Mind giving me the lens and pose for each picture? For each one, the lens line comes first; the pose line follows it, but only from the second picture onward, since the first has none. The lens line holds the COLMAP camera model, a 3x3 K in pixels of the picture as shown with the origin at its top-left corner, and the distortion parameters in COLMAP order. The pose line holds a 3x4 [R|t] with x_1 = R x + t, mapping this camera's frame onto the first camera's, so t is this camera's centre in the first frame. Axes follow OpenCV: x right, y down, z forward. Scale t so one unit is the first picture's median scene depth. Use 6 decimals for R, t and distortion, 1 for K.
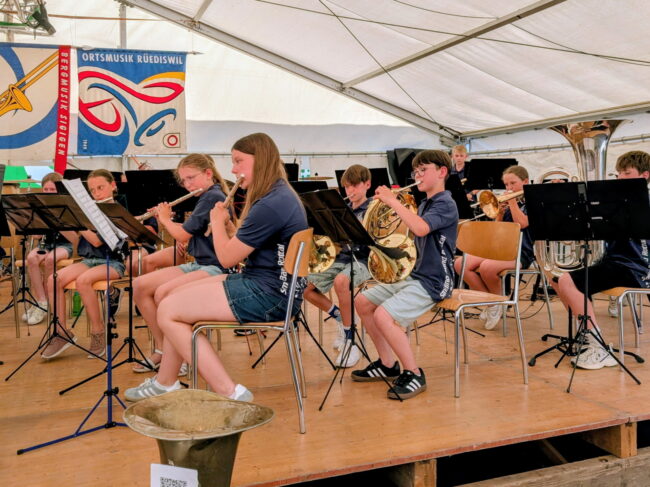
lens RADIAL K [[624.9, 0, 339.7], [0, 624.9, 195.7], [0, 0, 1]] dist [-0.001156, 0.025859]
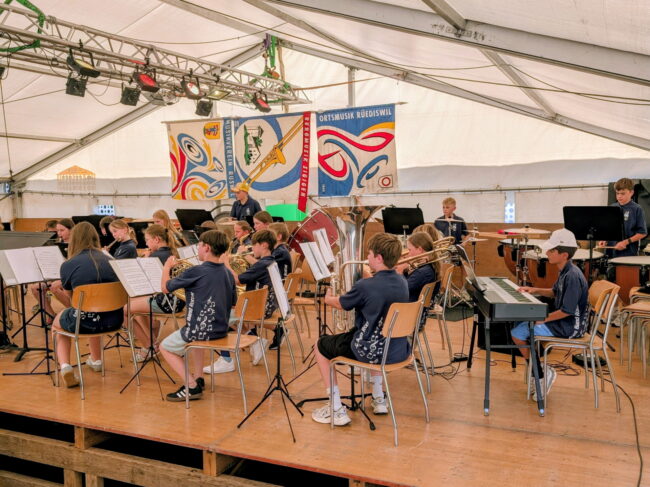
lens RADIAL K [[647.3, 0, 351.7], [0, 647.3, 275.6], [0, 0, 1]] dist [-0.029837, 0.008424]
pose [[0.695211, 0.090732, -0.713056, 0.598013], [-0.006152, 0.992716, 0.120318, -0.063660], [0.718779, -0.079259, 0.690706, 0.114364]]
